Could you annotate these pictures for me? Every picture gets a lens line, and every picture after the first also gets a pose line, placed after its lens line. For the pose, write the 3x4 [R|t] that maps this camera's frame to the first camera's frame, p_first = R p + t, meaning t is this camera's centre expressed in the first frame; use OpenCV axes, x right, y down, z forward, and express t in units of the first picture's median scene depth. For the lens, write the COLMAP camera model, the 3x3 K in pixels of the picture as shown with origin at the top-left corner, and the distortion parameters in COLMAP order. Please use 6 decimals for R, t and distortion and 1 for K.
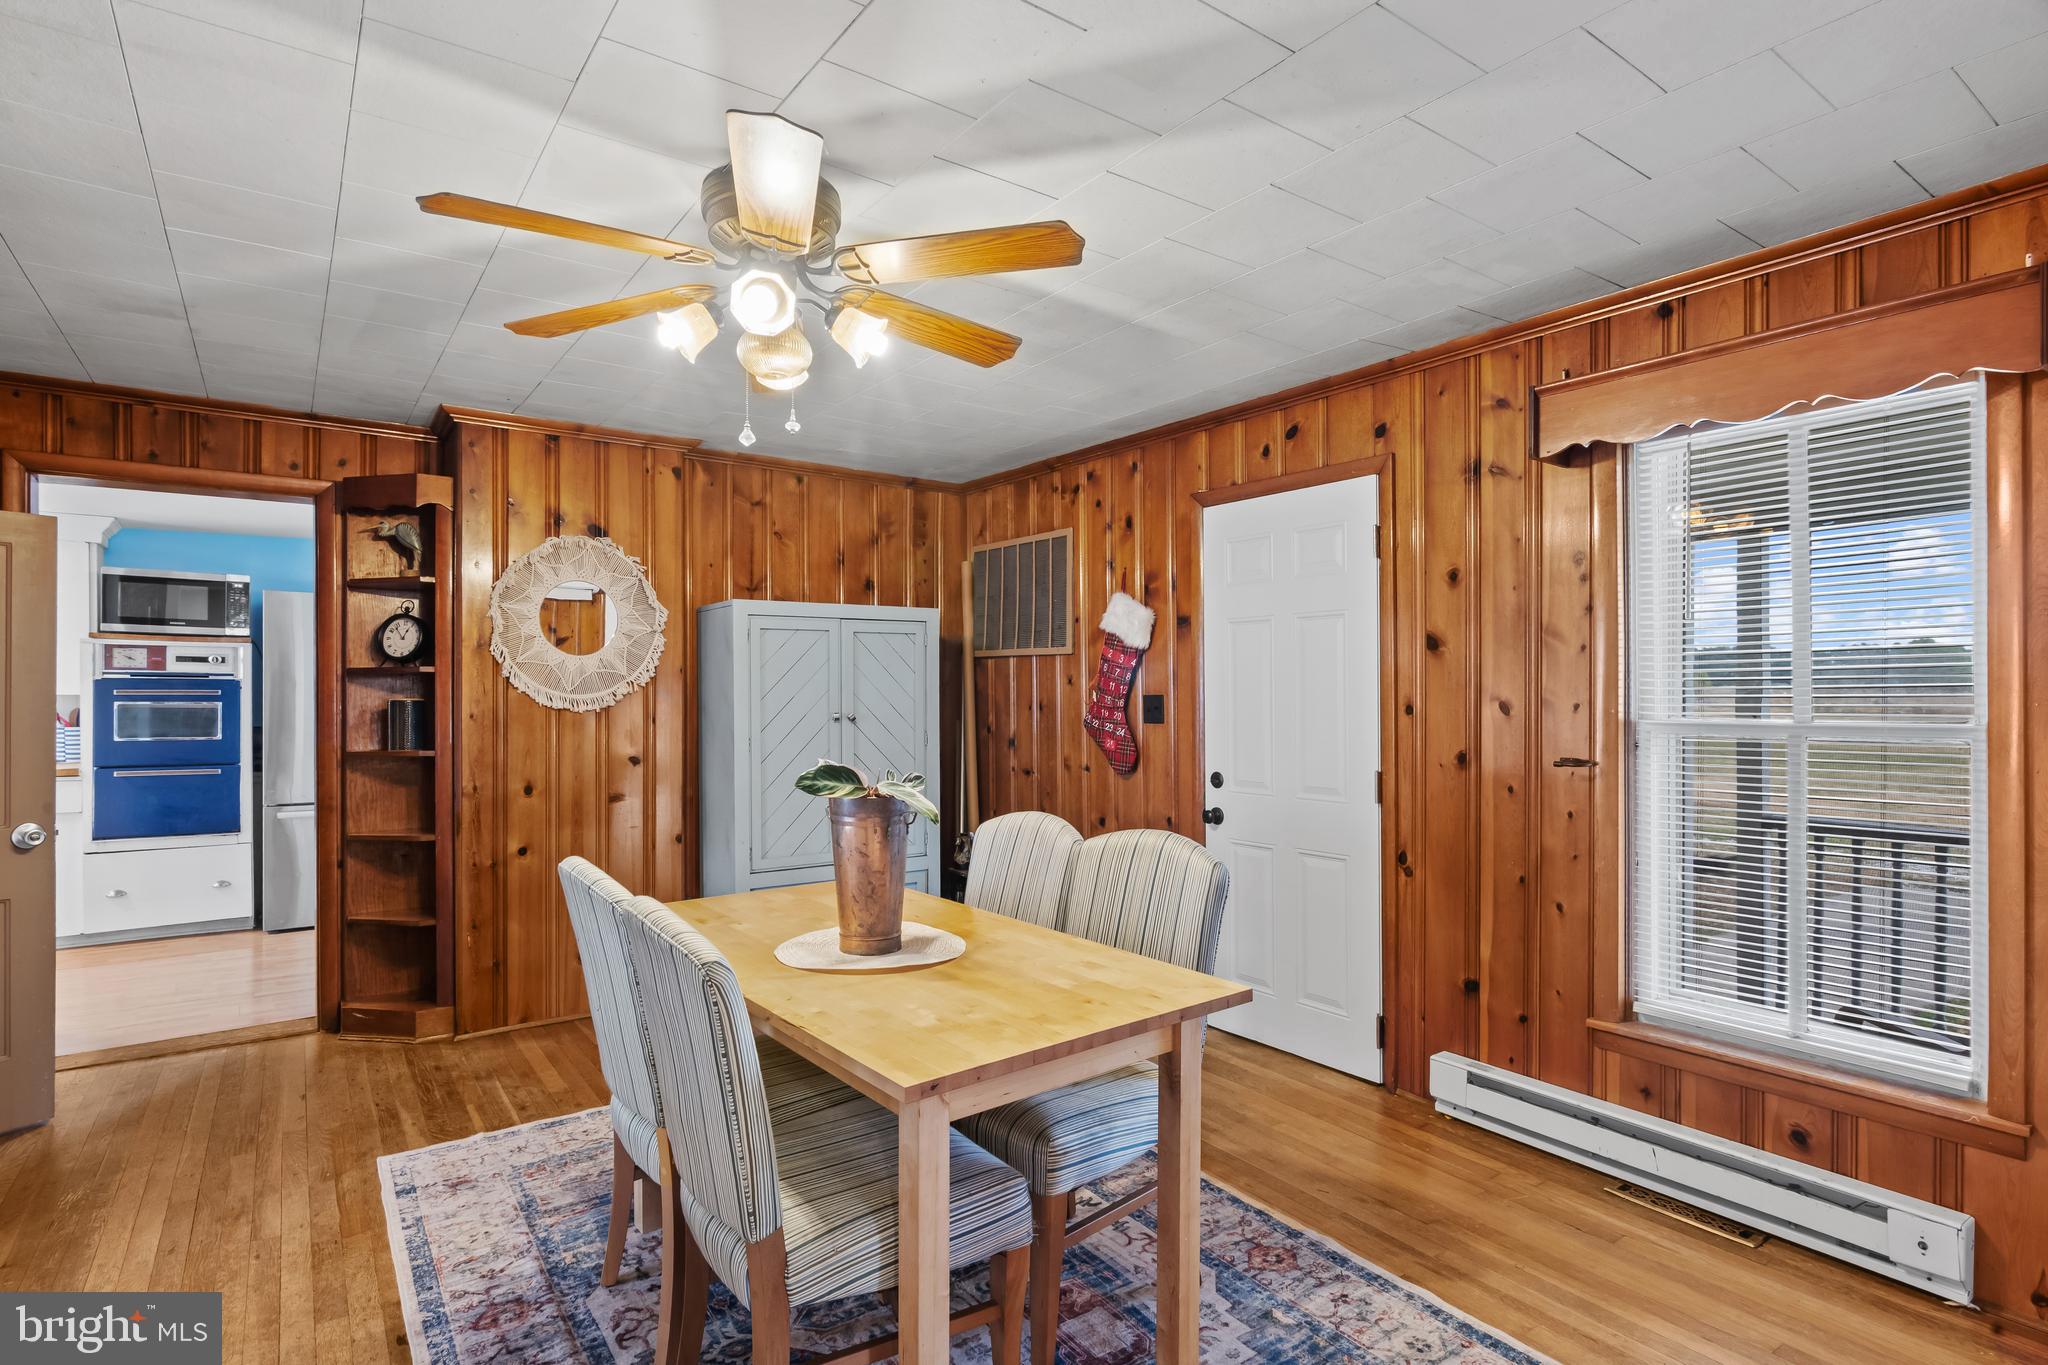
lens RADIAL K [[1023.1, 0, 1006.9], [0, 1023.1, 690.1], [0, 0, 1]] dist [-0.004511, -0.001525]
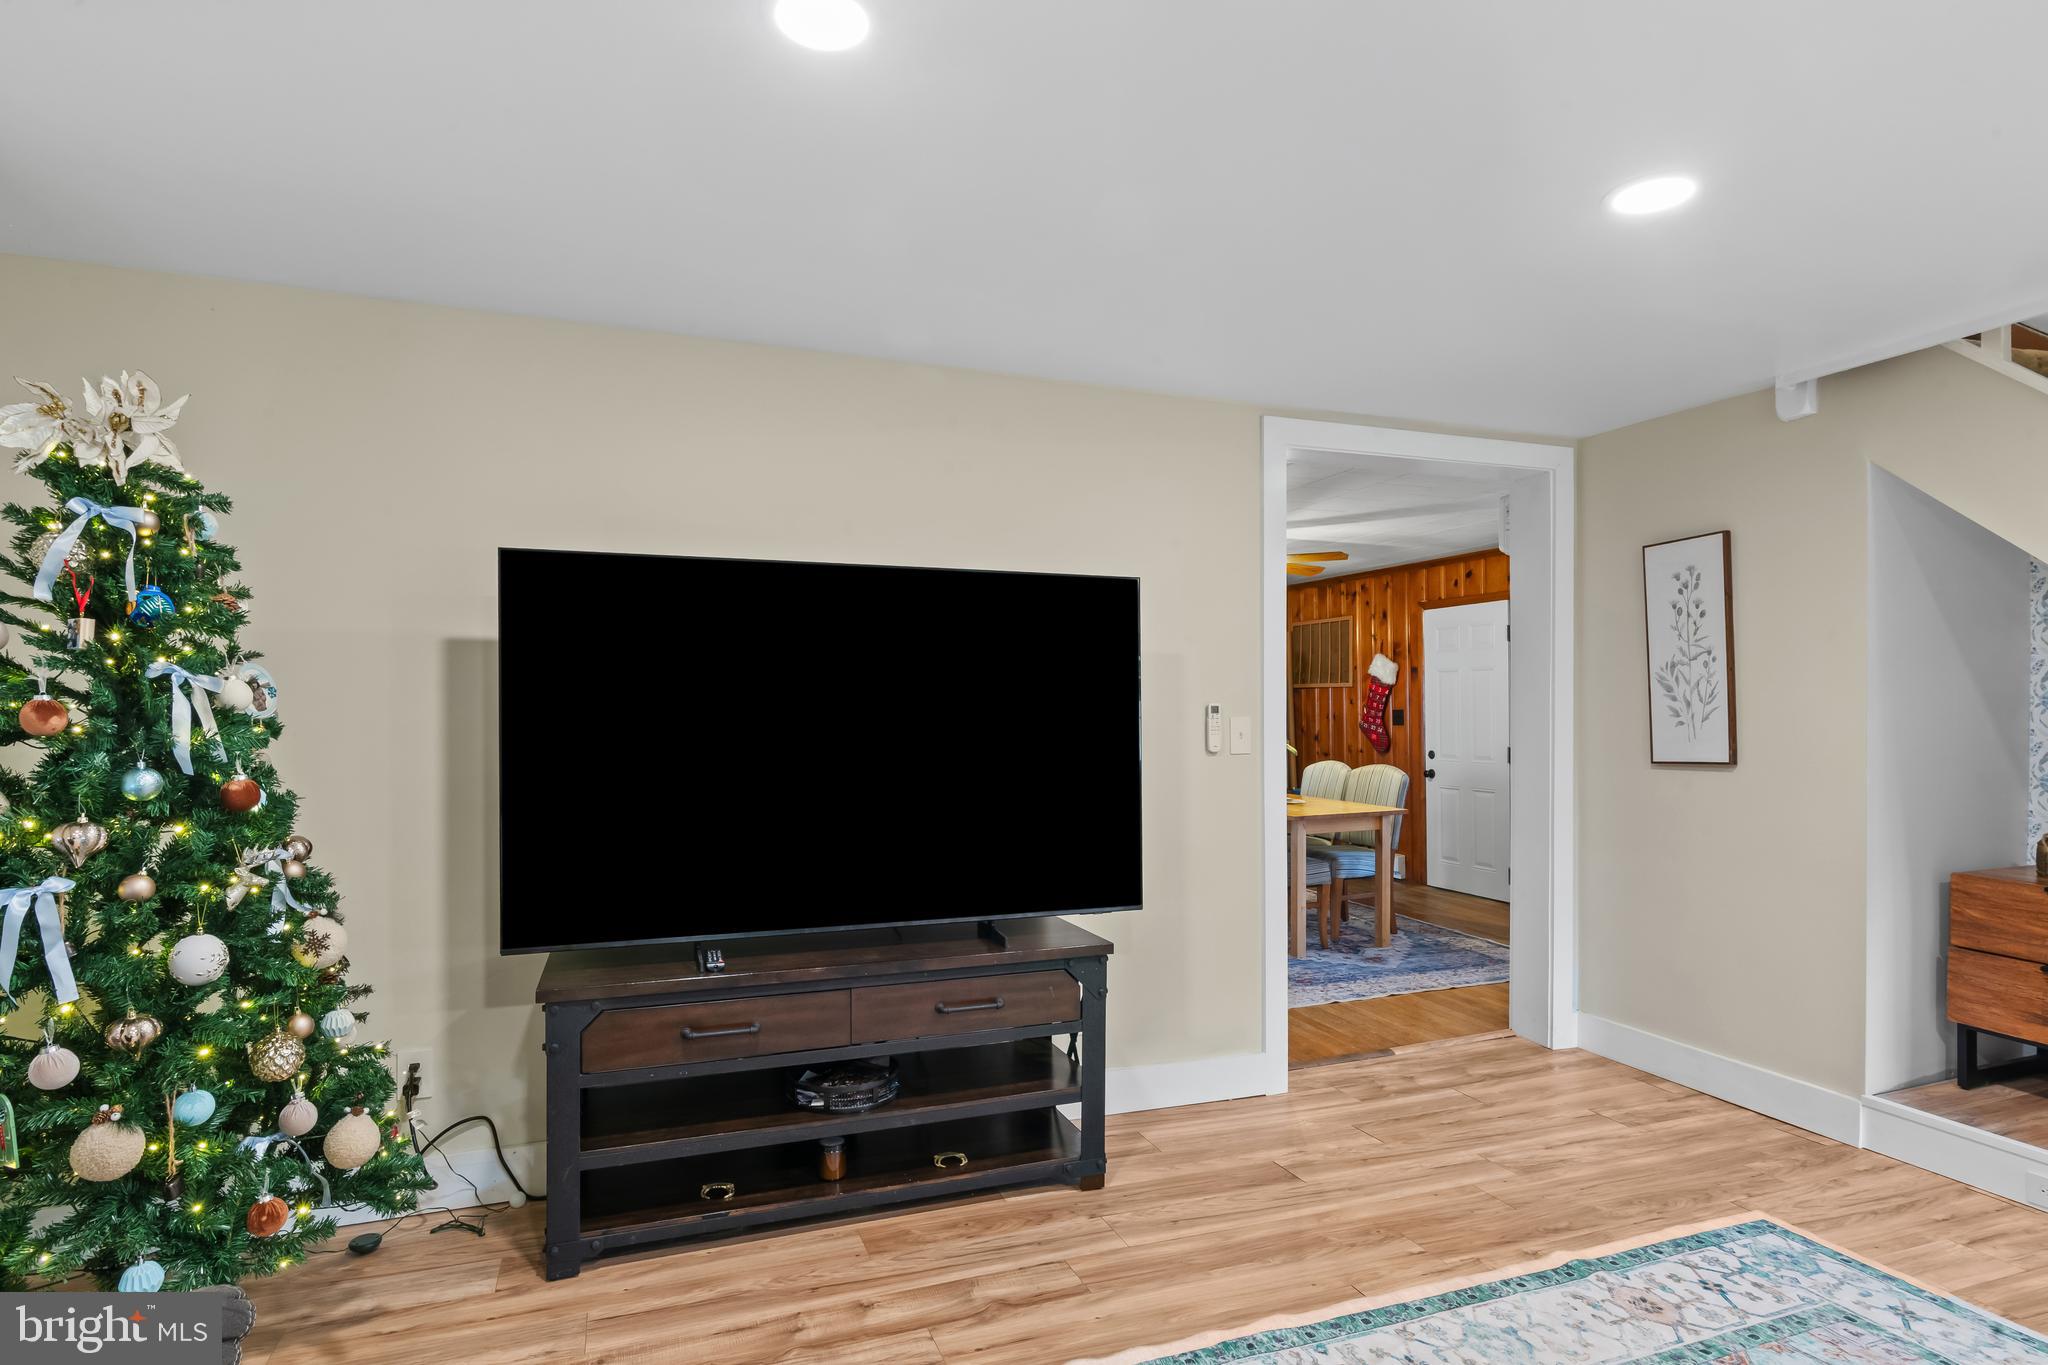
lens RADIAL K [[1023.1, 0, 1004.9], [0, 1023.1, 718.1], [0, 0, 1]] dist [-0.004511, -0.001525]
pose [[0.961043, -0.002894, -0.276383, -0.029656], [0.005909, 0.999932, 0.010077, -0.003178], [0.276335, -0.011318, 0.960995, -1.018782]]
